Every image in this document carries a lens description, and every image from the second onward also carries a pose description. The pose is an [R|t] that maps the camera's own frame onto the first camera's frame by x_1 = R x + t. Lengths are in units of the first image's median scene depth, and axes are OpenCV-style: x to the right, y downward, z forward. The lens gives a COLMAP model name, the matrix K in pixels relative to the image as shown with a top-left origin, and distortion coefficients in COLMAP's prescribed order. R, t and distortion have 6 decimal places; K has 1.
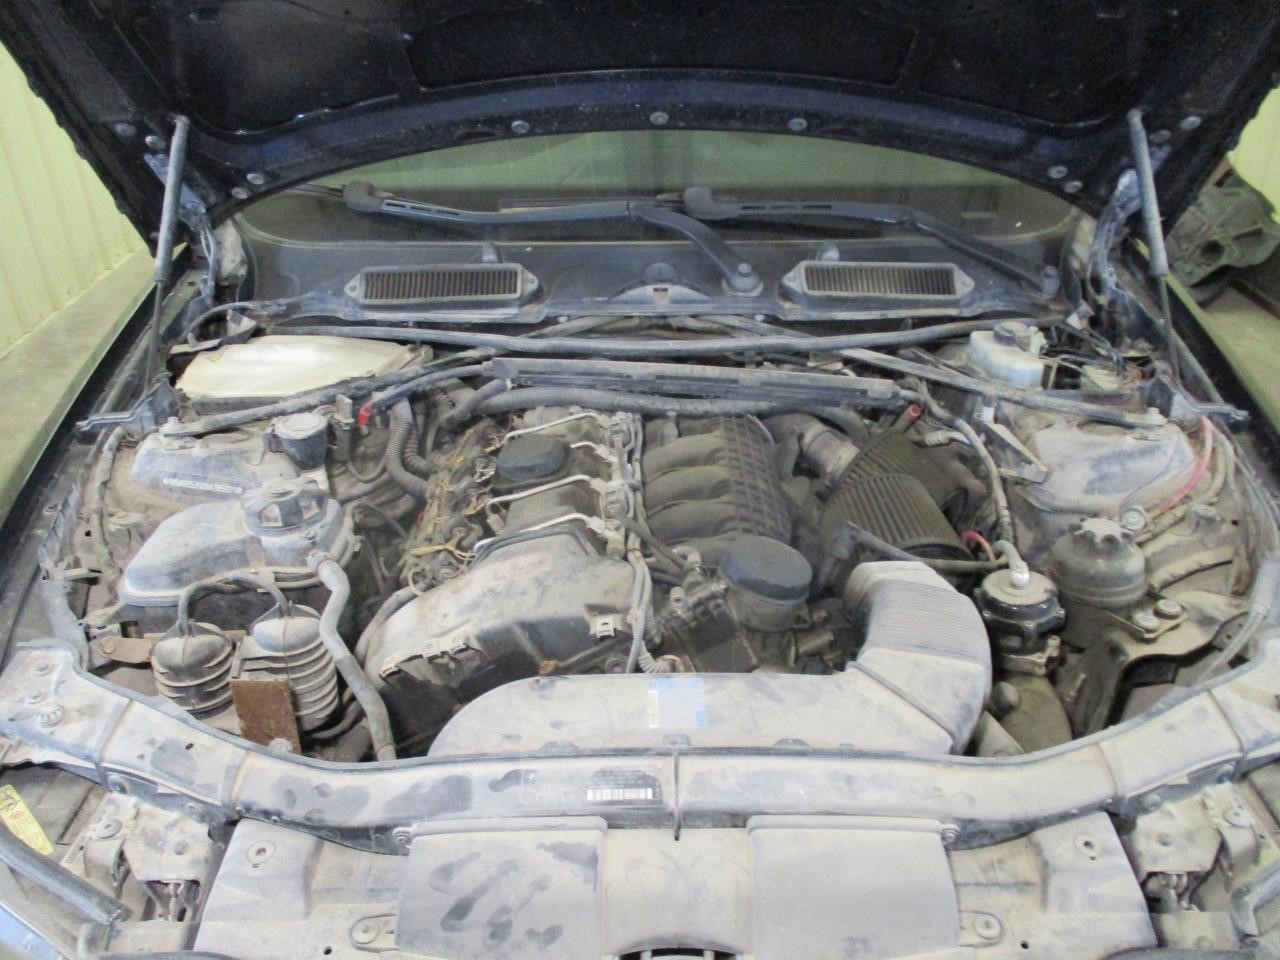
lens RADIAL K [[1012.1, 0, 640.0], [0, 1012.1, 480.0], [0, 0, 1]] dist [-0.034034, -0.009187]
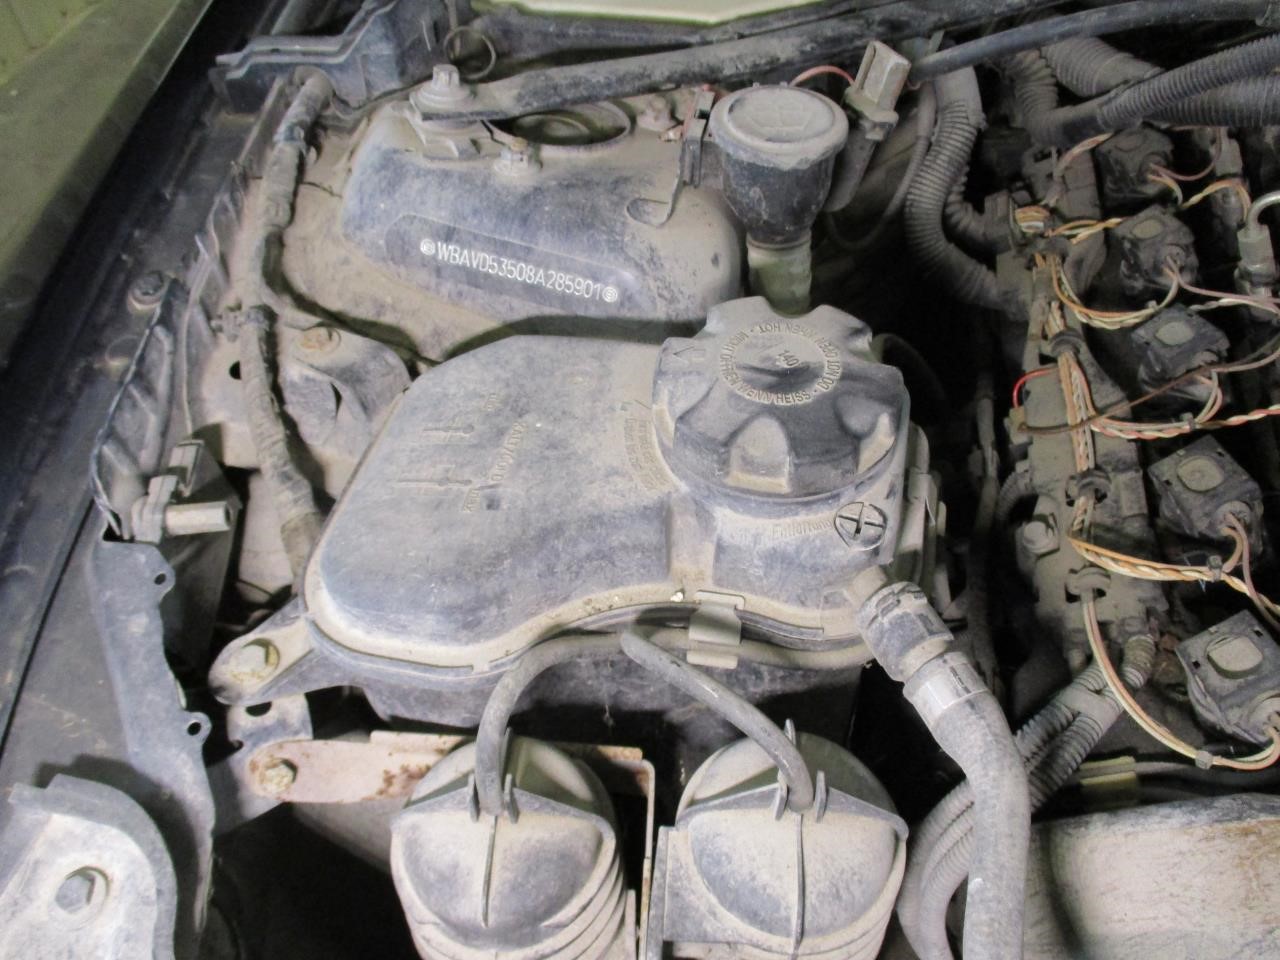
lens RADIAL K [[1012.1, 0, 640.0], [0, 1012.1, 480.0], [0, 0, 1]] dist [-0.034034, -0.009187]
pose [[0.973683, 0.161426, -0.160880, -0.306052], [-0.098310, 0.934350, 0.342527, -0.052912], [0.205611, -0.317697, 0.925631, 0.611751]]
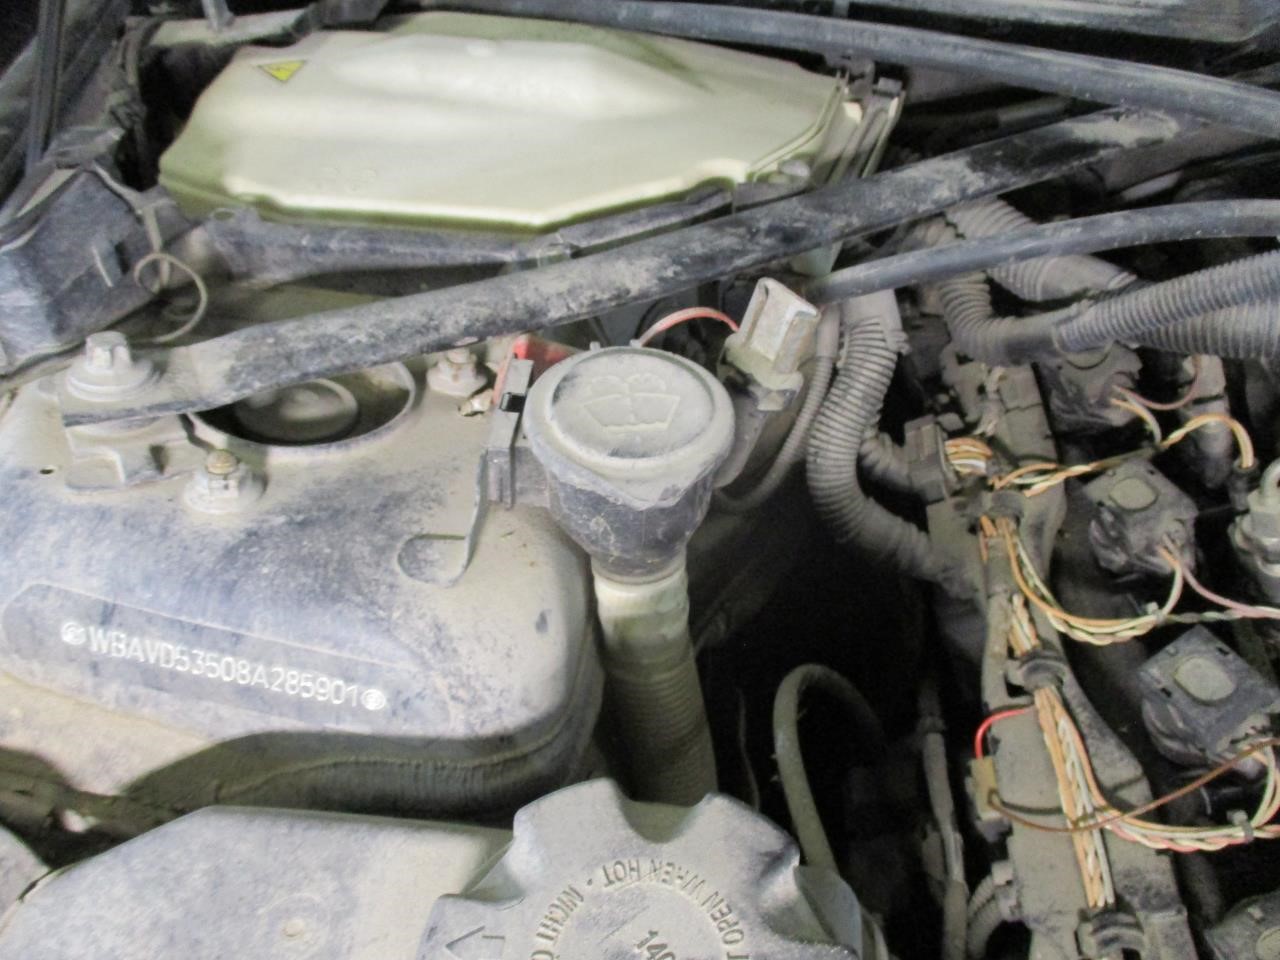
lens RADIAL K [[1051.9, 0, 623.8], [0, 1051.9, 510.6], [0, 0, 1]] dist [-0.034314, -0.005408]
pose [[0.990938, 0.114658, -0.069966, -0.318099], [-0.092080, 0.959112, 0.267630, -0.099014], [0.097791, -0.258763, 0.960978, 0.755797]]
